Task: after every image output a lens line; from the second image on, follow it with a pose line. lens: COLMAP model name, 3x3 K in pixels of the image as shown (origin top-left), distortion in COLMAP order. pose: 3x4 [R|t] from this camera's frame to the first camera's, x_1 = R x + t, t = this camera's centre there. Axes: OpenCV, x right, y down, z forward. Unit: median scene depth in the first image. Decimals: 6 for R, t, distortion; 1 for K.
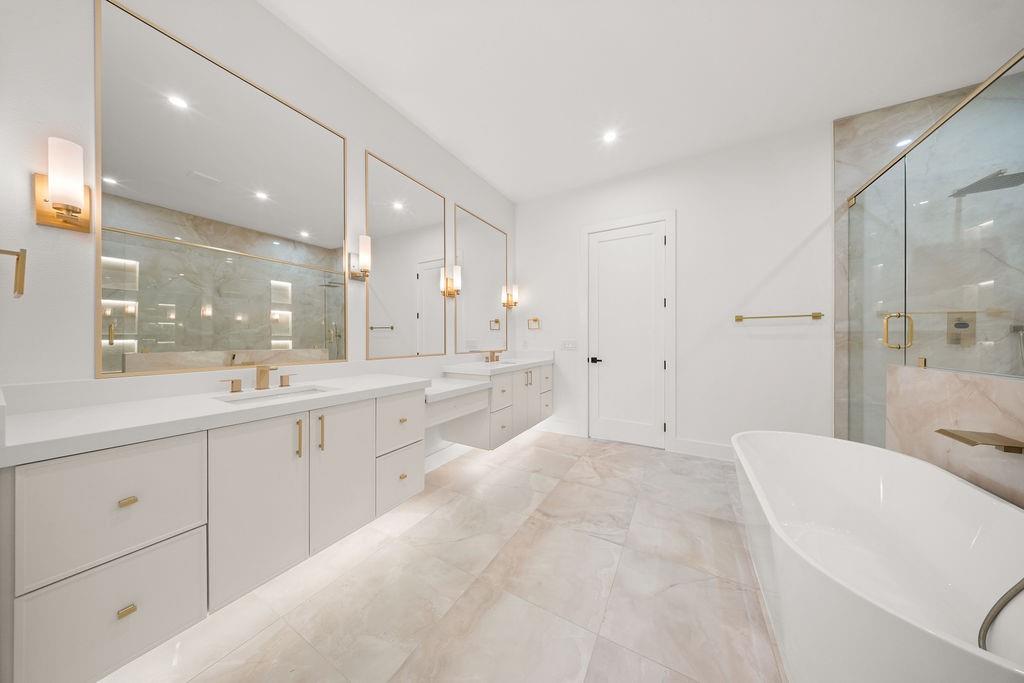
lens RADIAL K [[302.4, 0, 511.7], [0, 302.4, 339.6], [0, 0, 1]] dist [0.000544, -0.000768]
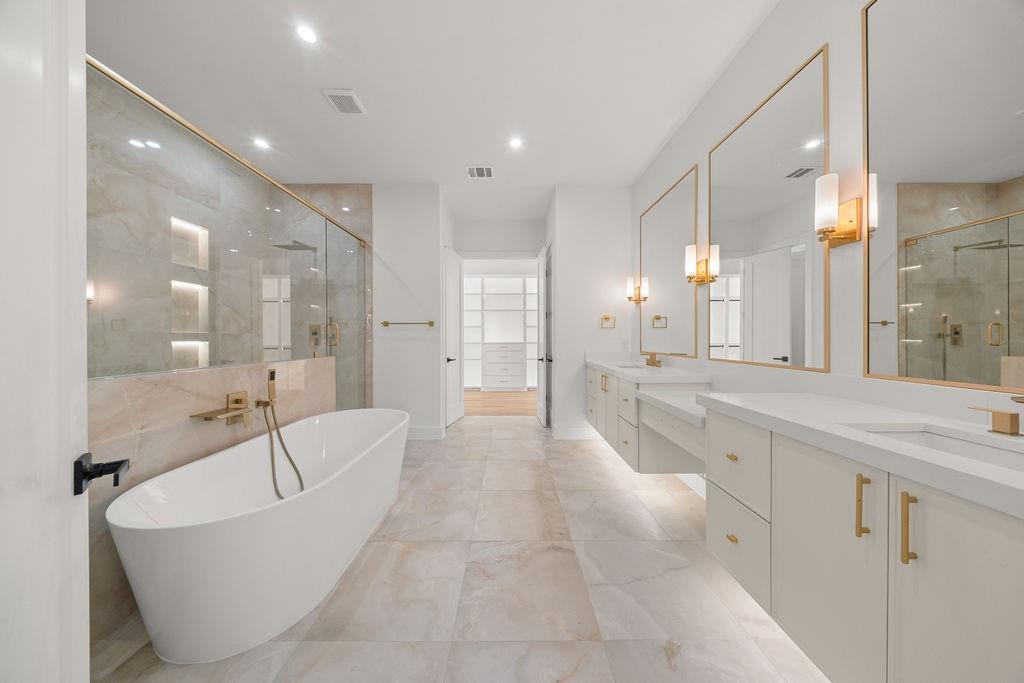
lens RADIAL K [[302.4, 0, 505.3], [0, 302.4, 339.4], [0, 0, 1]] dist [0.000544, -0.000768]
pose [[-0.876966, 0.005934, -0.480516, 0.521379], [0.002007, 0.999960, 0.008686, -0.007787], [0.480548, 0.006653, -0.876943, 1.344865]]
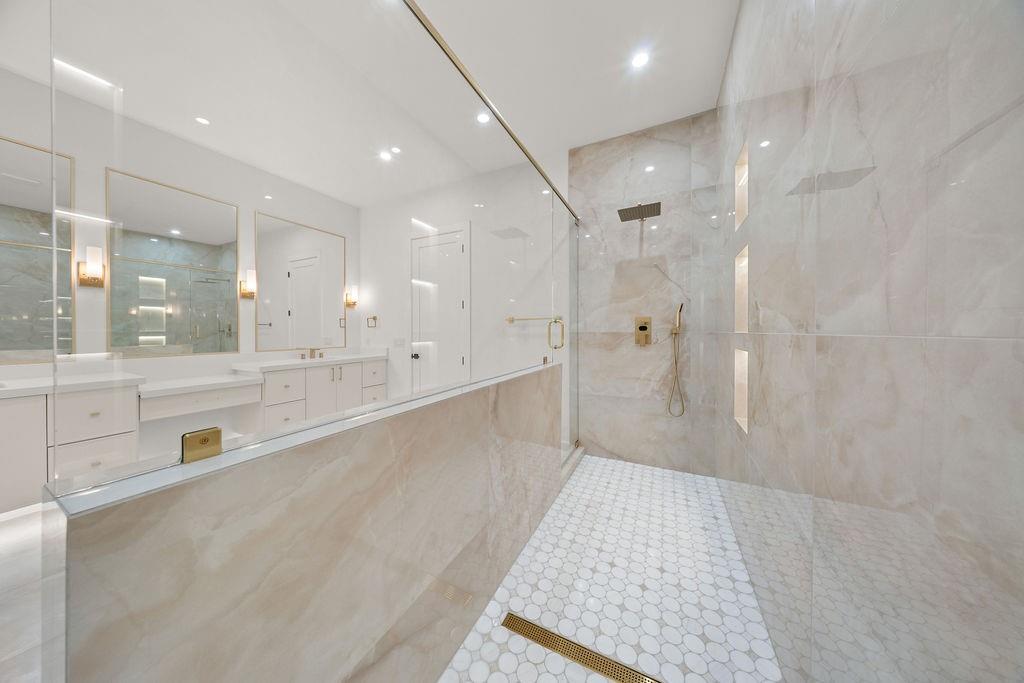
lens RADIAL K [[302.4, 0, 515.4], [0, 302.4, 330.3], [0, 0, 1]] dist [0.000544, -0.000768]
pose [[0.998540, 0.002293, 0.053962, 0.802901], [-0.001984, 0.999981, -0.005781, -0.028017], [-0.053974, 0.005666, 0.998526, -0.142581]]
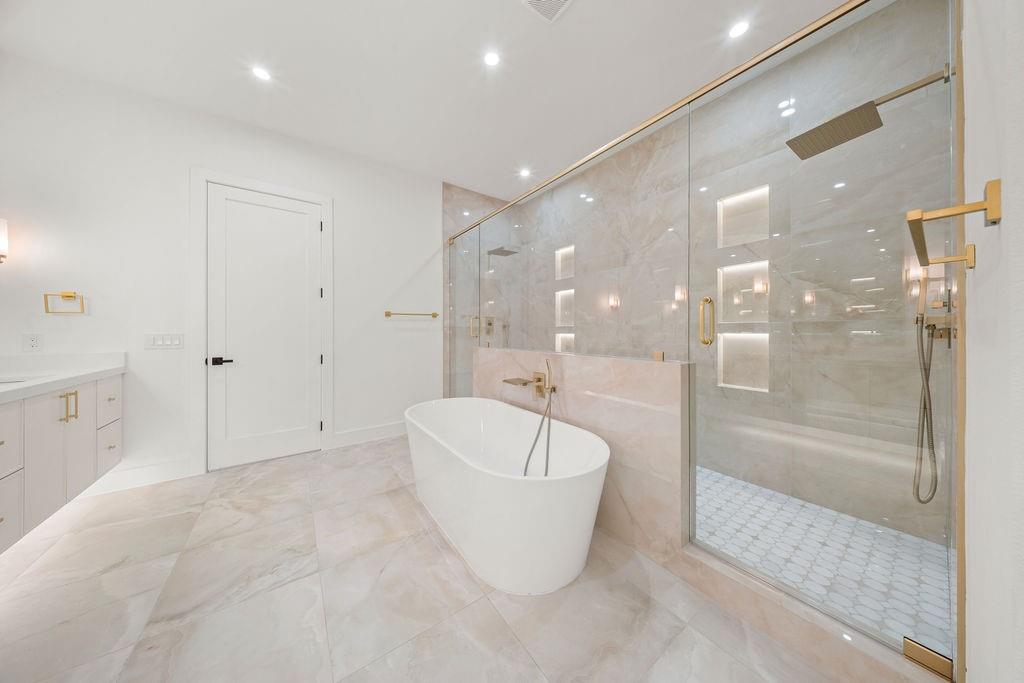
lens RADIAL K [[302.4, 0, 509.6], [0, 302.4, 331.5], [0, 0, 1]] dist [0.000544, -0.000768]
pose [[0.416675, -0.000446, 0.909055, -0.129927], [0.003648, 0.999993, -0.001182, 0.000783], [-0.909048, 0.003808, 0.416674, 0.099492]]
